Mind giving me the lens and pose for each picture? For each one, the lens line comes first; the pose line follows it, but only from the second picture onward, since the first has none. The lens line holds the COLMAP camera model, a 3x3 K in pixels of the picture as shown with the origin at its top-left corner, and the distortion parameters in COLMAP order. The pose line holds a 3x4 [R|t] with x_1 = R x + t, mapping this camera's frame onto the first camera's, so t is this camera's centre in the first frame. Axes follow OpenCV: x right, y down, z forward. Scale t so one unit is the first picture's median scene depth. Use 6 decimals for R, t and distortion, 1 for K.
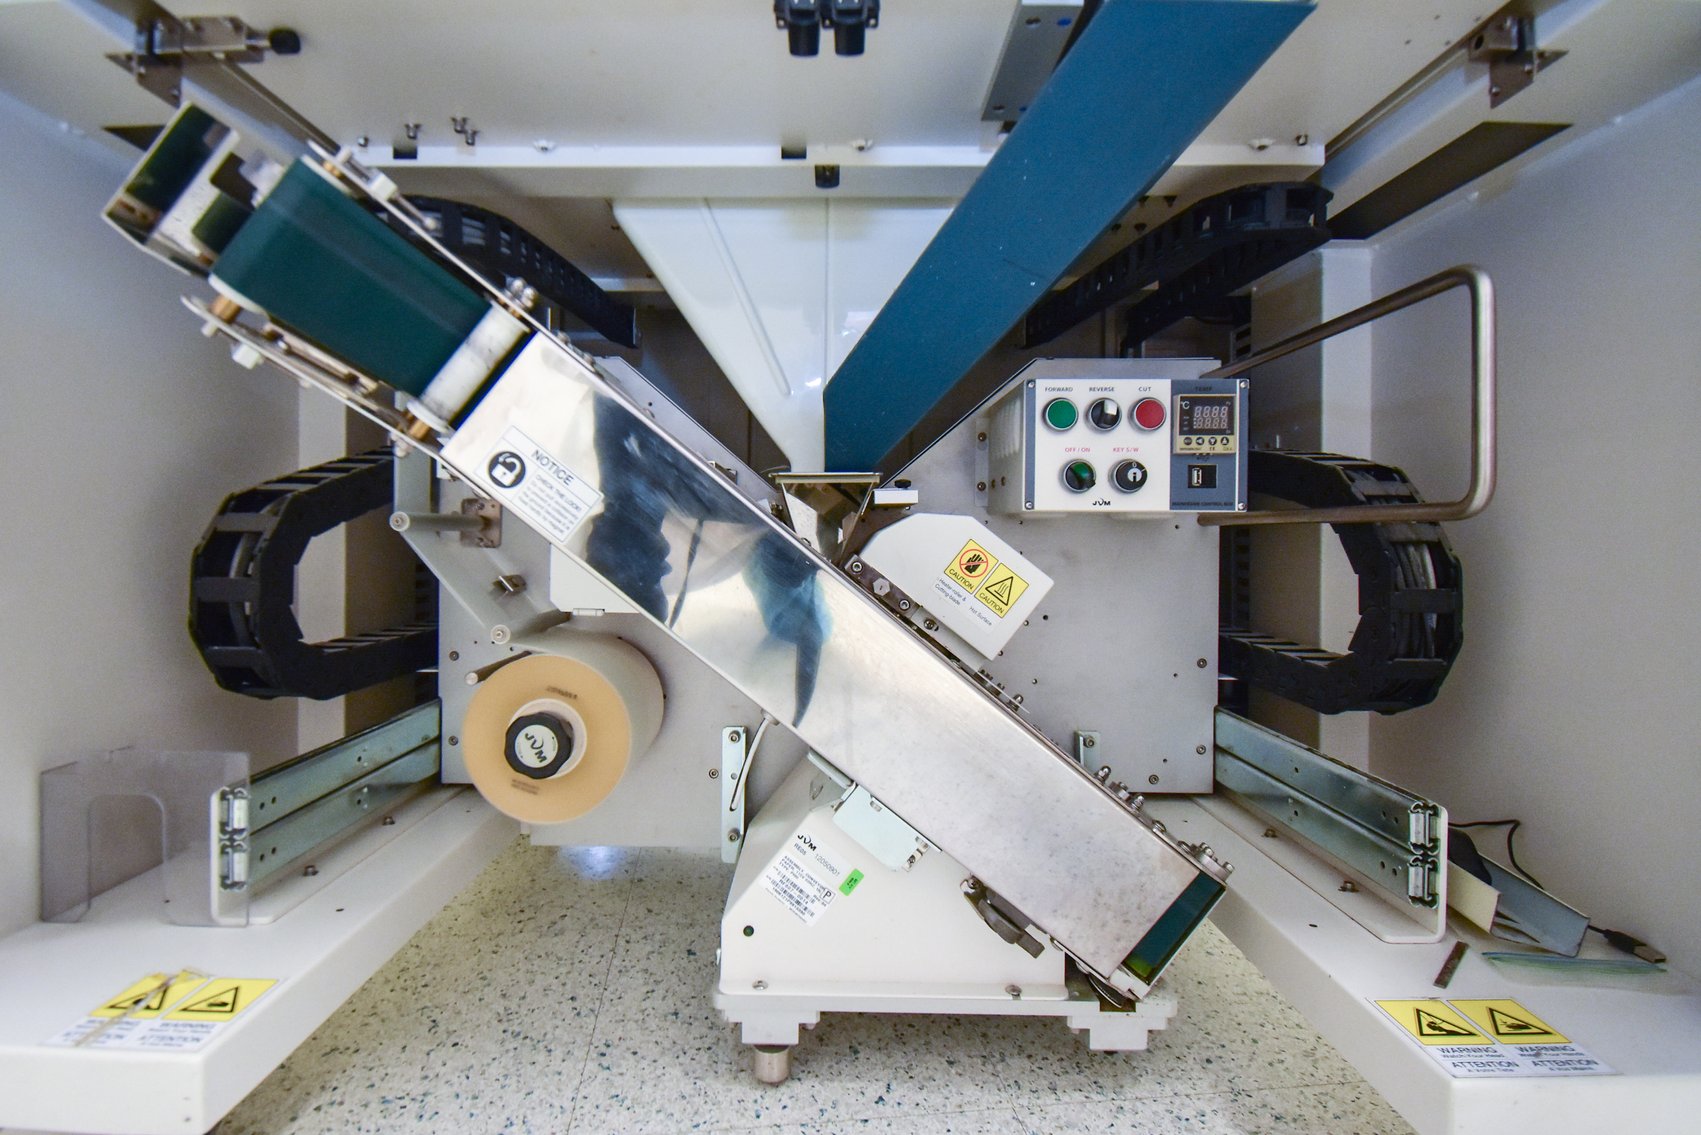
lens RADIAL K [[735.1, 0, 870.6], [0, 735.1, 545.5], [0, 0, 1]] dist [0.007353, -0.008949]
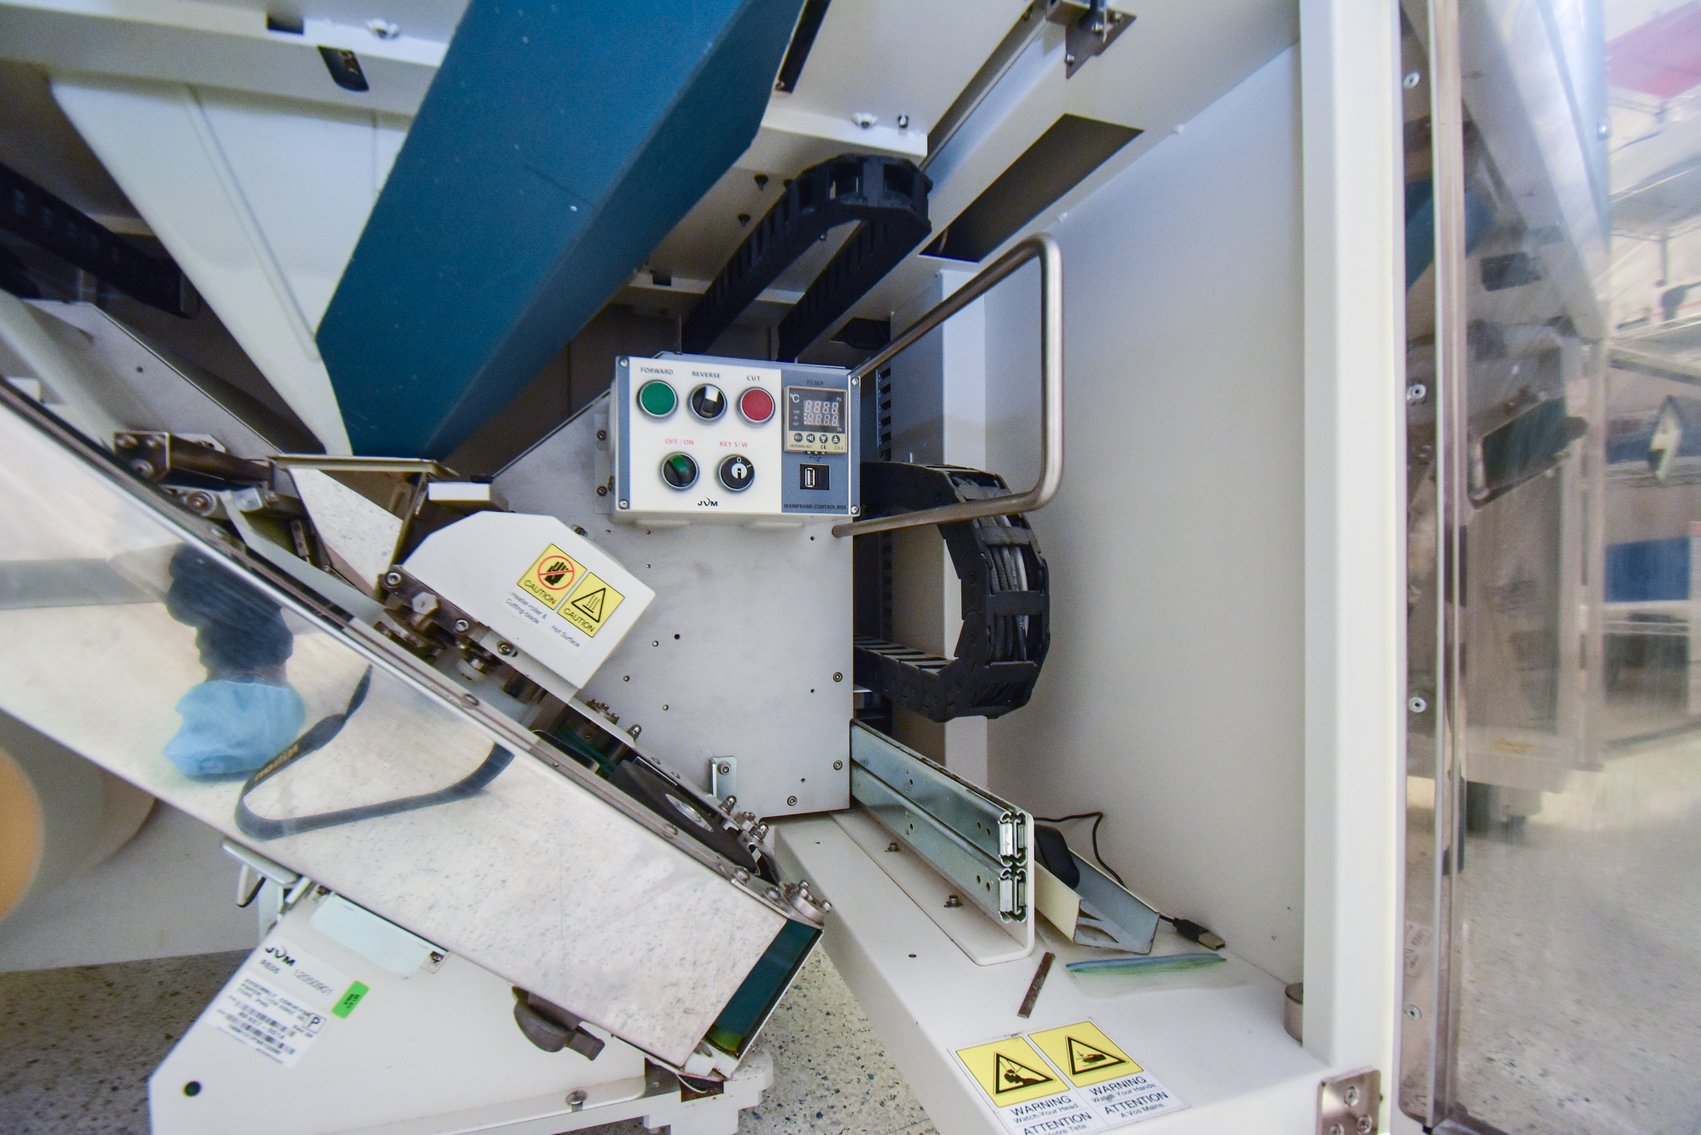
lens RADIAL K [[689.8, 0, 798.5], [0, 689.8, 572.2], [0, 0, 1]] dist [0.005594, -0.006644]
pose [[0.957230, -0.009908, 0.289157, 0.191575], [0.010816, 0.999940, -0.001540, 0.029921], [-0.289125, 0.004602, 0.957280, 0.183551]]
